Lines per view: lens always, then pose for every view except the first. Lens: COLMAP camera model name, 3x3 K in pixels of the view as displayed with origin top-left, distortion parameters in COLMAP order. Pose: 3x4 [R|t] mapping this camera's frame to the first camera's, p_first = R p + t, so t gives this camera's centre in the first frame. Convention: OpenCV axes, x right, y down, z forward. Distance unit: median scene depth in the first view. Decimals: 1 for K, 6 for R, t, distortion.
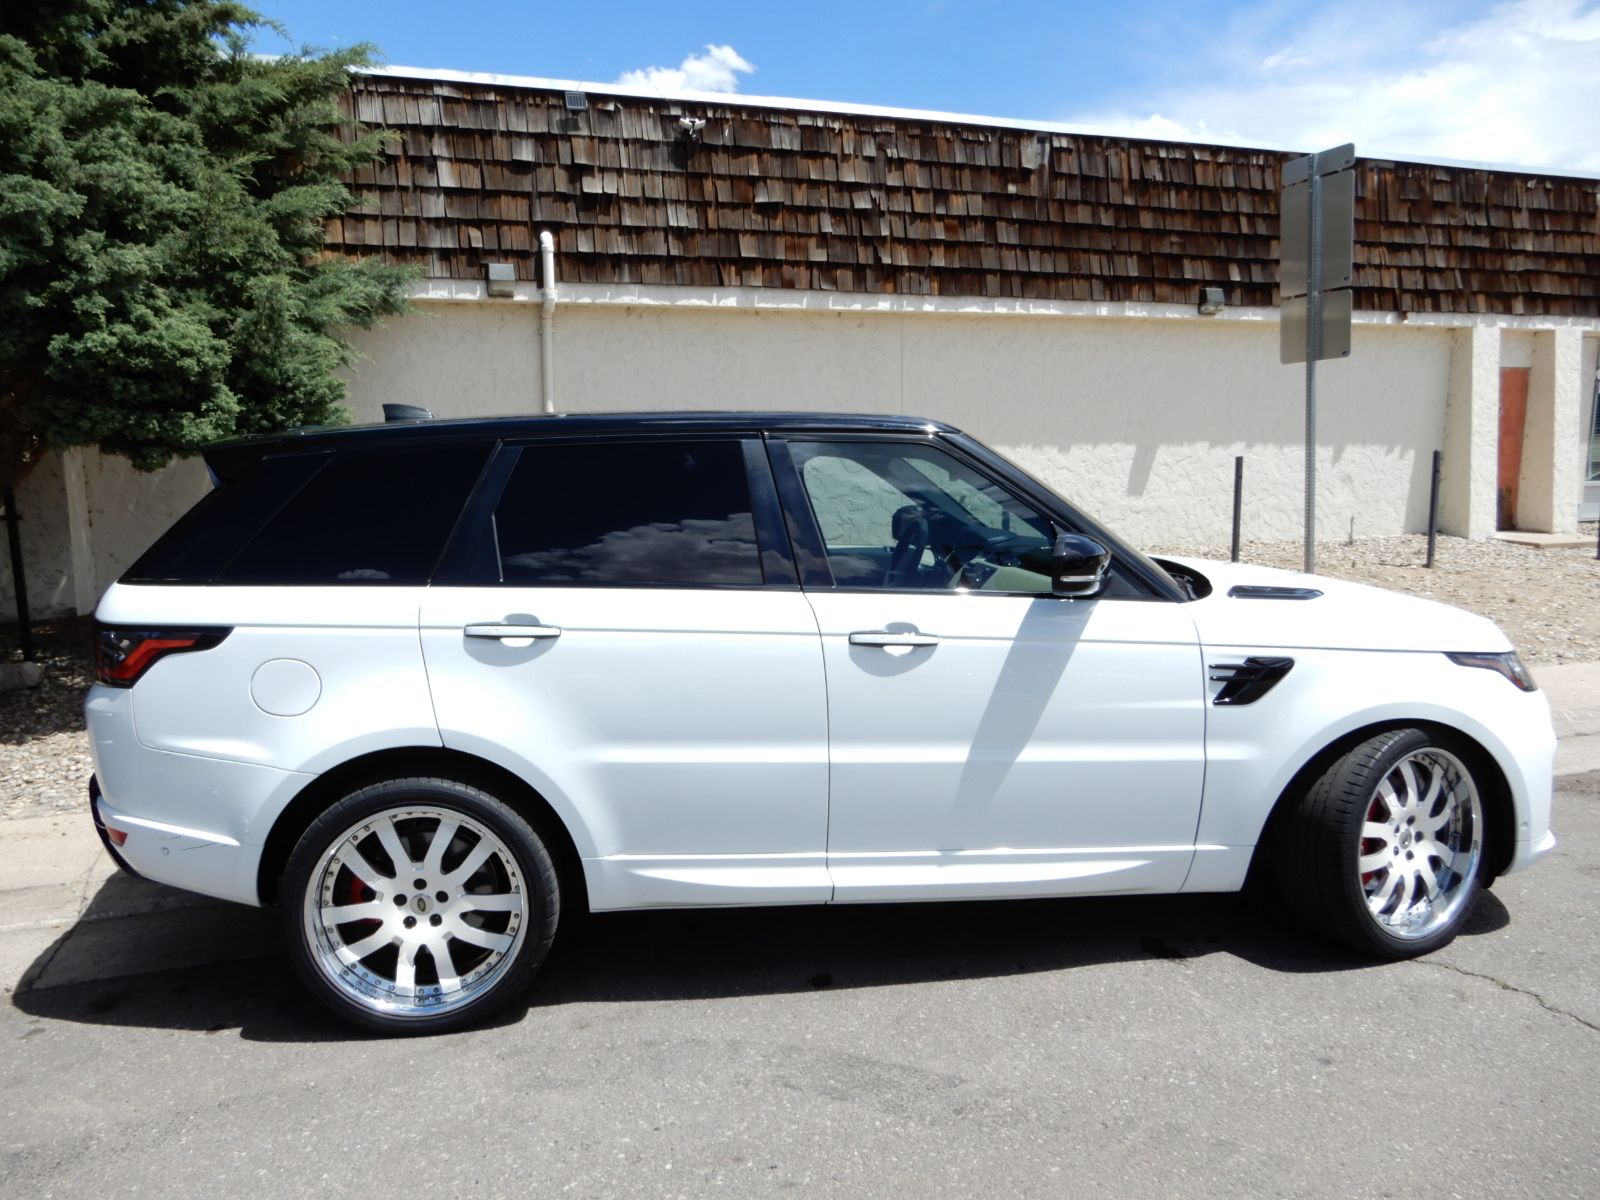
lens RADIAL K [[1145.2, 0, 806.8], [0, 1145.2, 602.4], [0, 0, 1]] dist [0.006009, -0.001161]
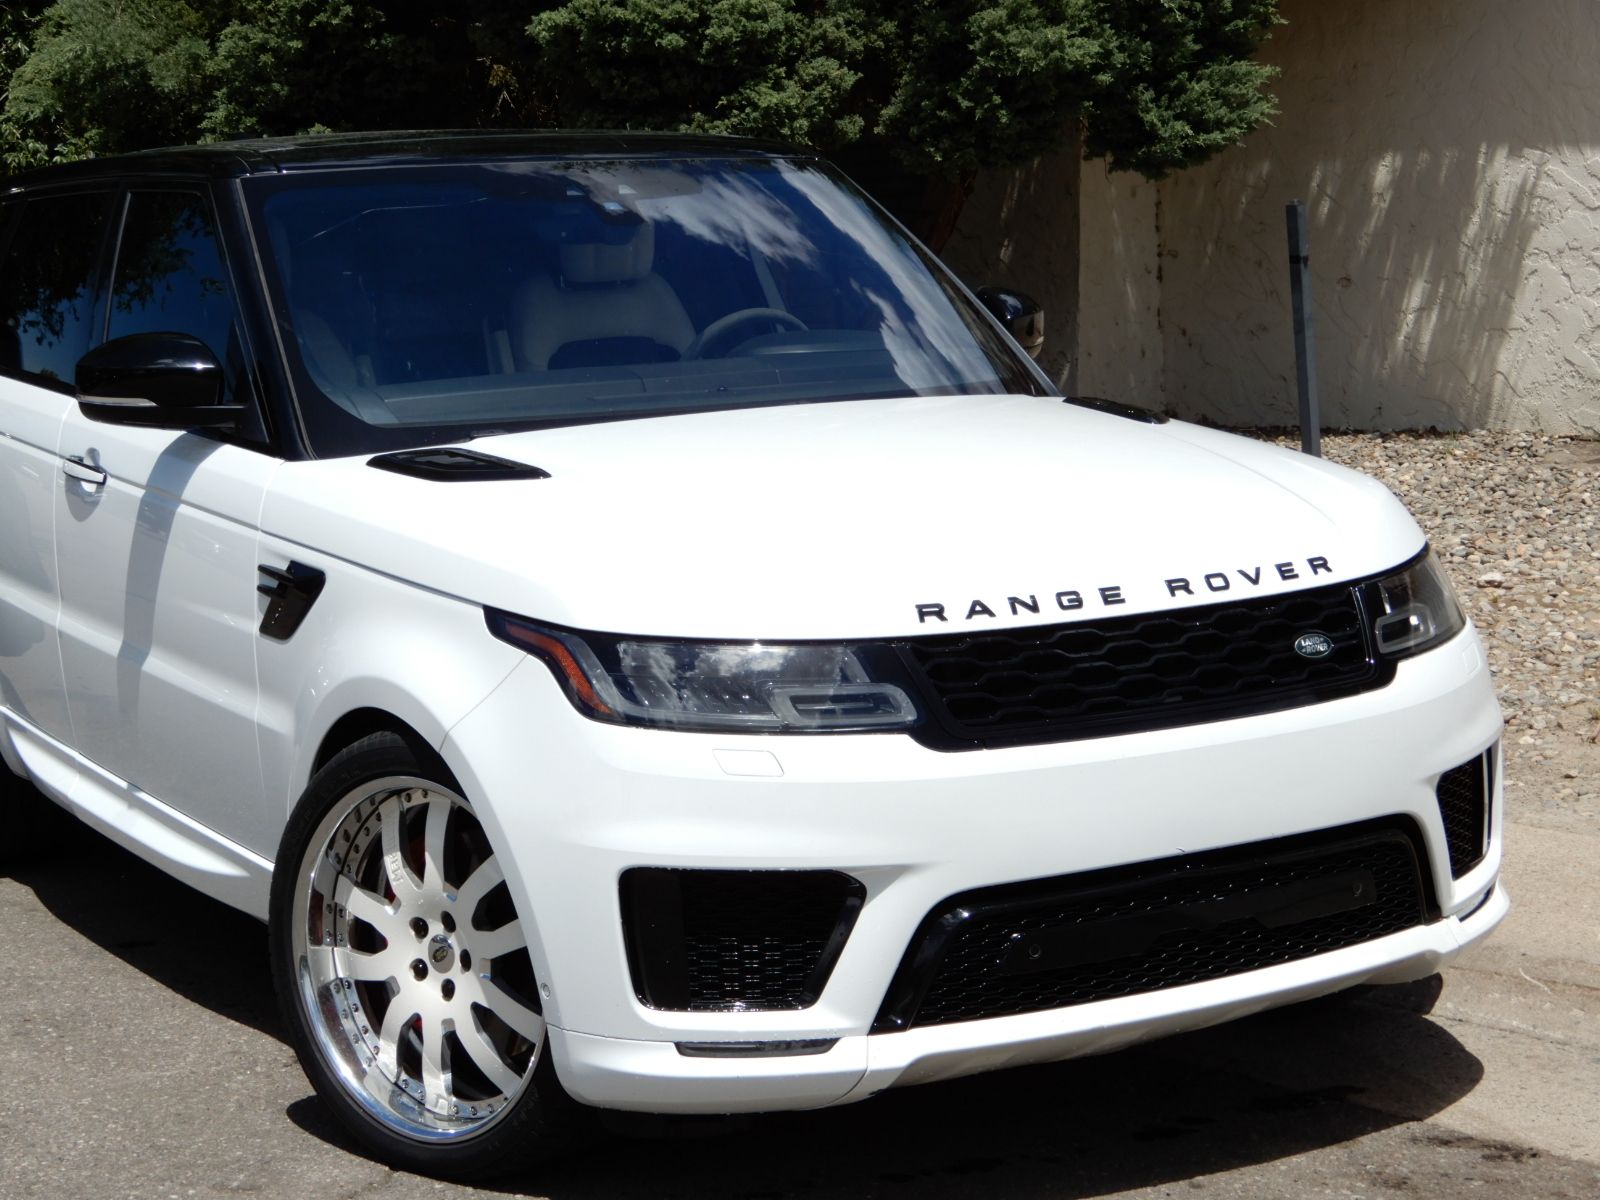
lens RADIAL K [[3013.0, 0, 793.8], [0, 3013.0, 601.8], [0, 0, 1]] dist [-0.018030, 0.171898]
pose [[0.403857, 0.126214, -0.906074, 0.599002], [-0.088680, 0.991174, 0.098541, -0.033843], [0.910514, 0.040554, 0.411485, 0.189876]]
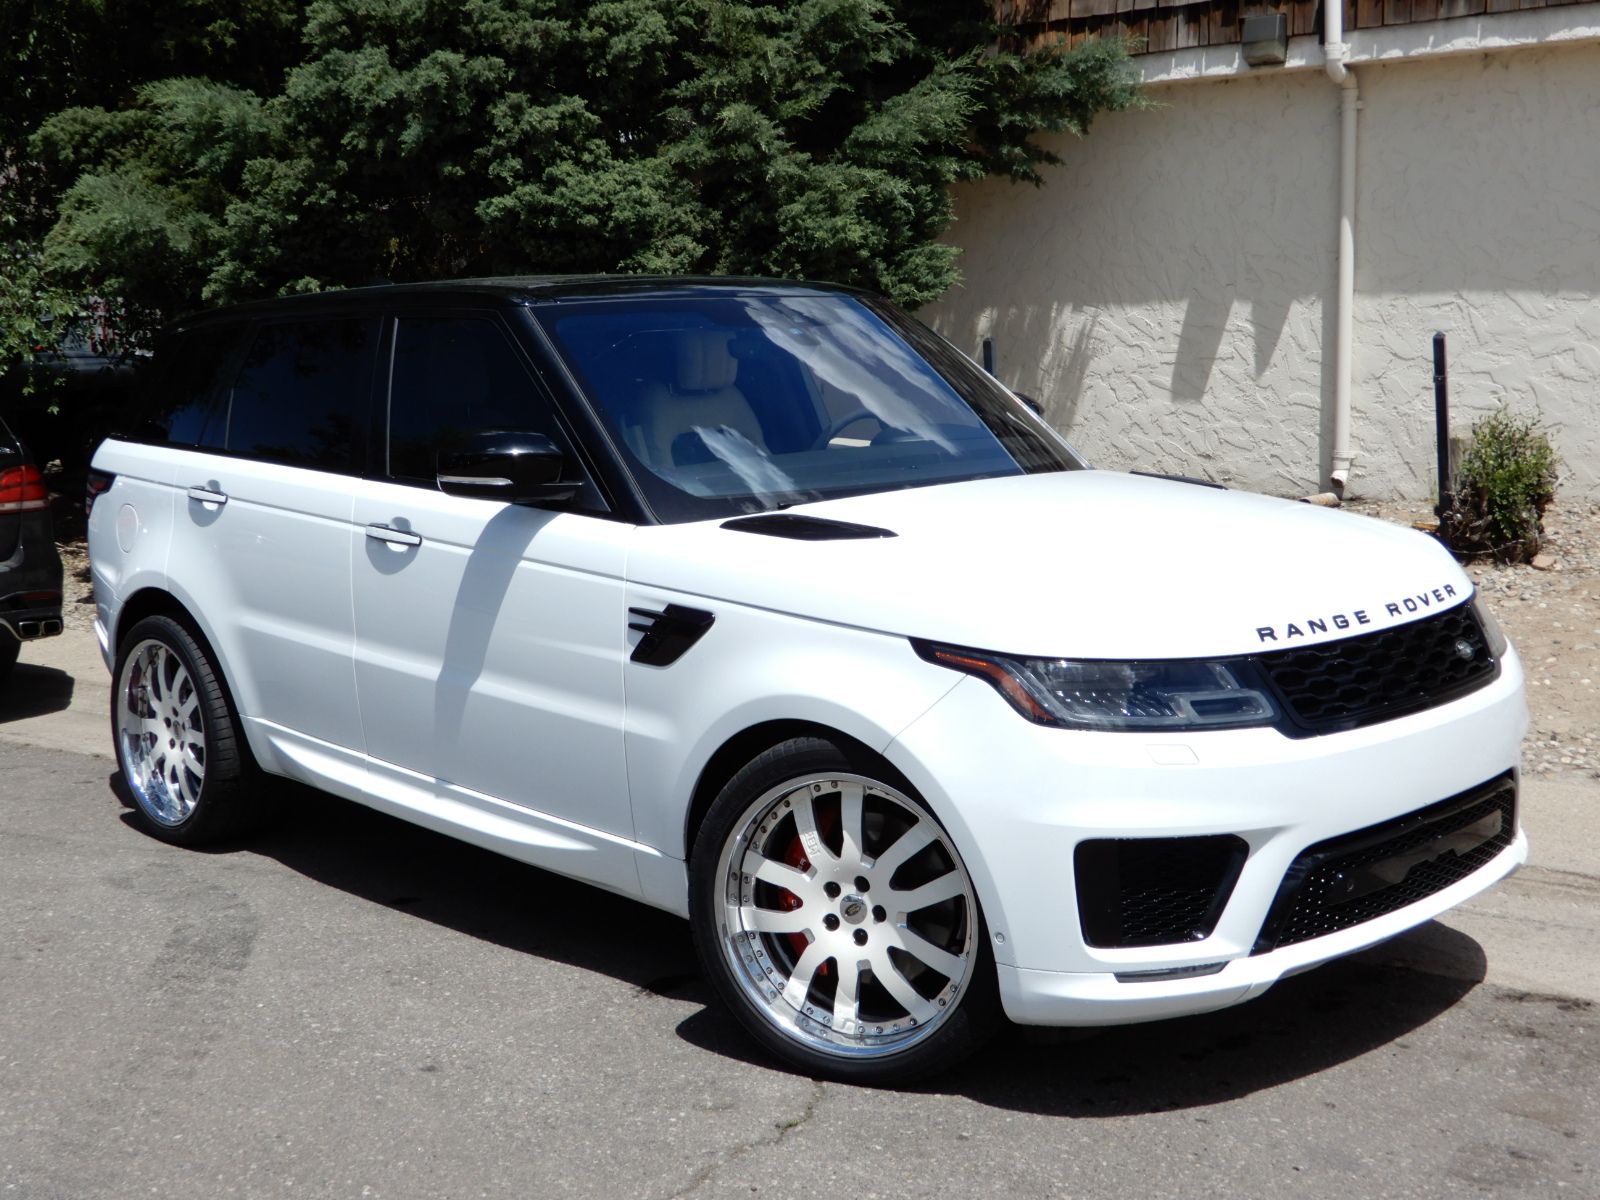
lens RADIAL K [[1945.7, 0, 799.9], [0, 1945.7, 603.0], [0, 0, 1]] dist [0.000856, 0.025666]
pose [[0.604239, 0.113223, -0.788718, 0.456823], [-0.084896, 0.993366, 0.077563, -0.018901], [0.792268, 0.020092, 0.609843, 0.092110]]
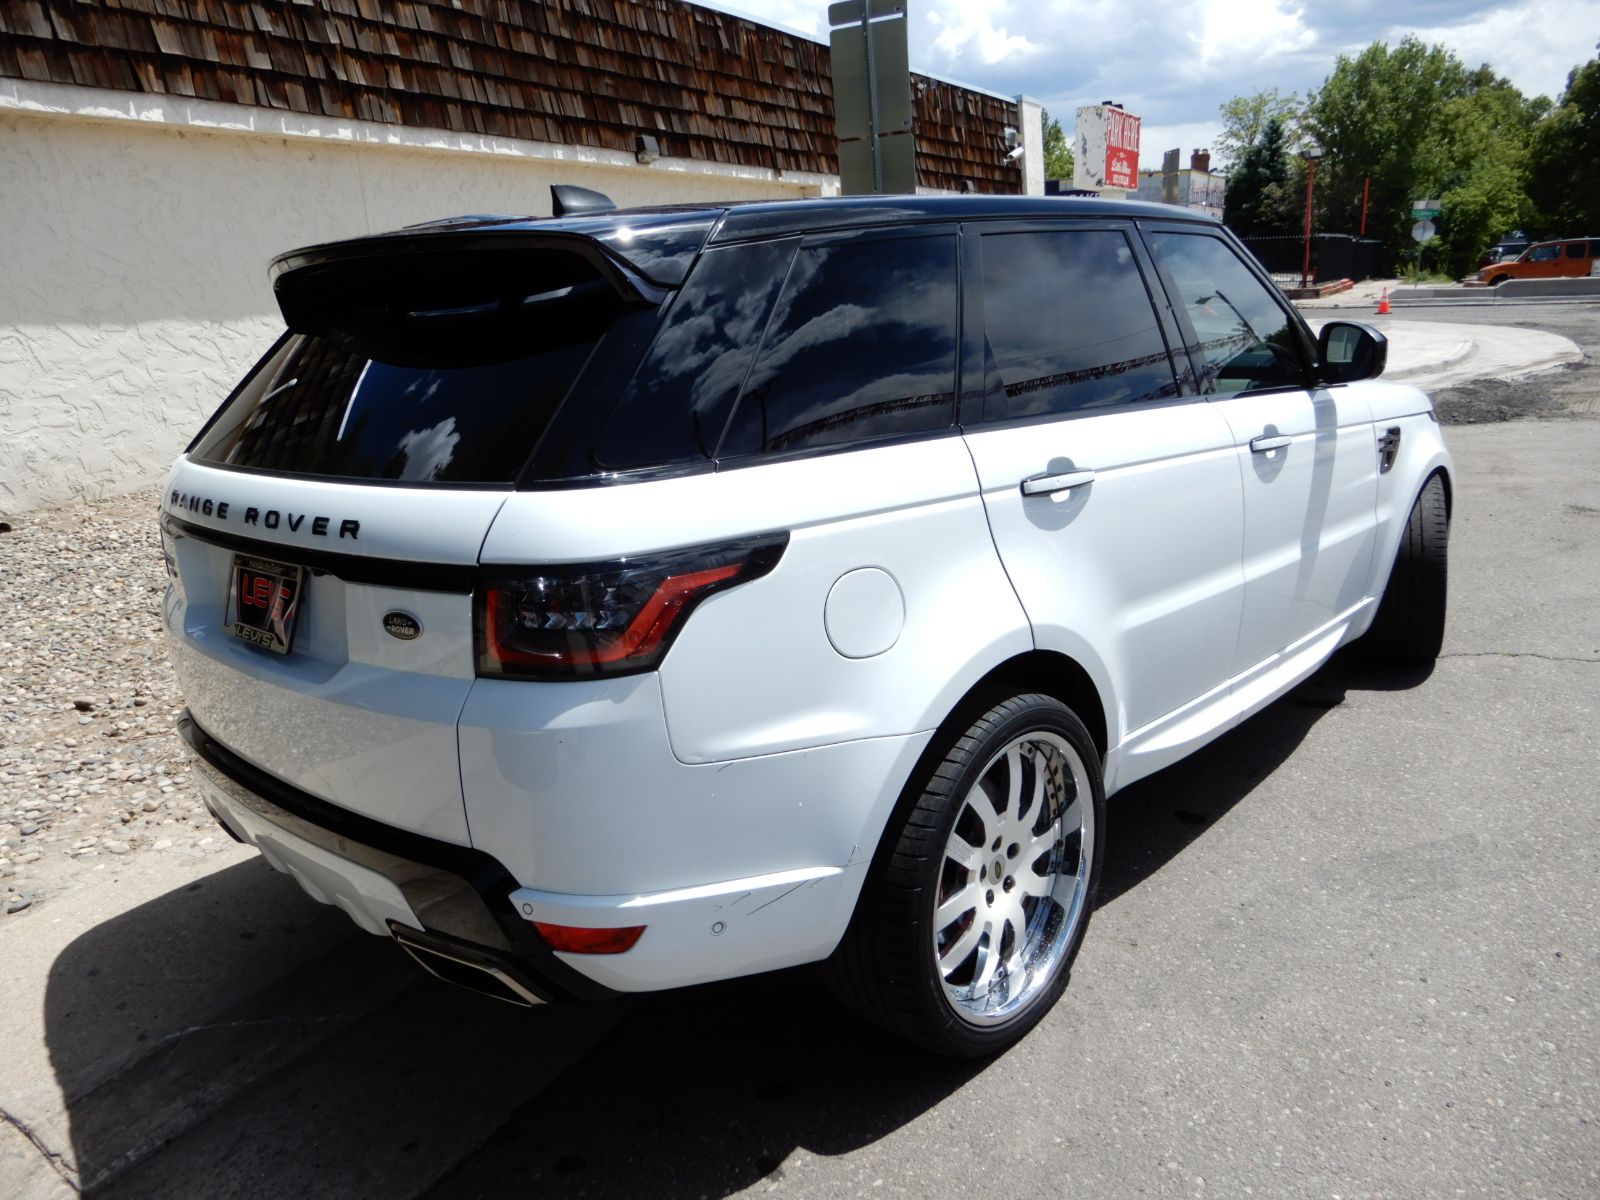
lens RADIAL K [[1138.8, 0, 804.0], [0, 1138.8, 597.5], [0, 0, 1]] dist [0.005543, -0.001929]
pose [[0.768093, -0.194023, 0.610236, -0.249877], [0.132013, 0.980499, 0.145585, -0.009263], [-0.626582, -0.031264, 0.778728, 0.151638]]
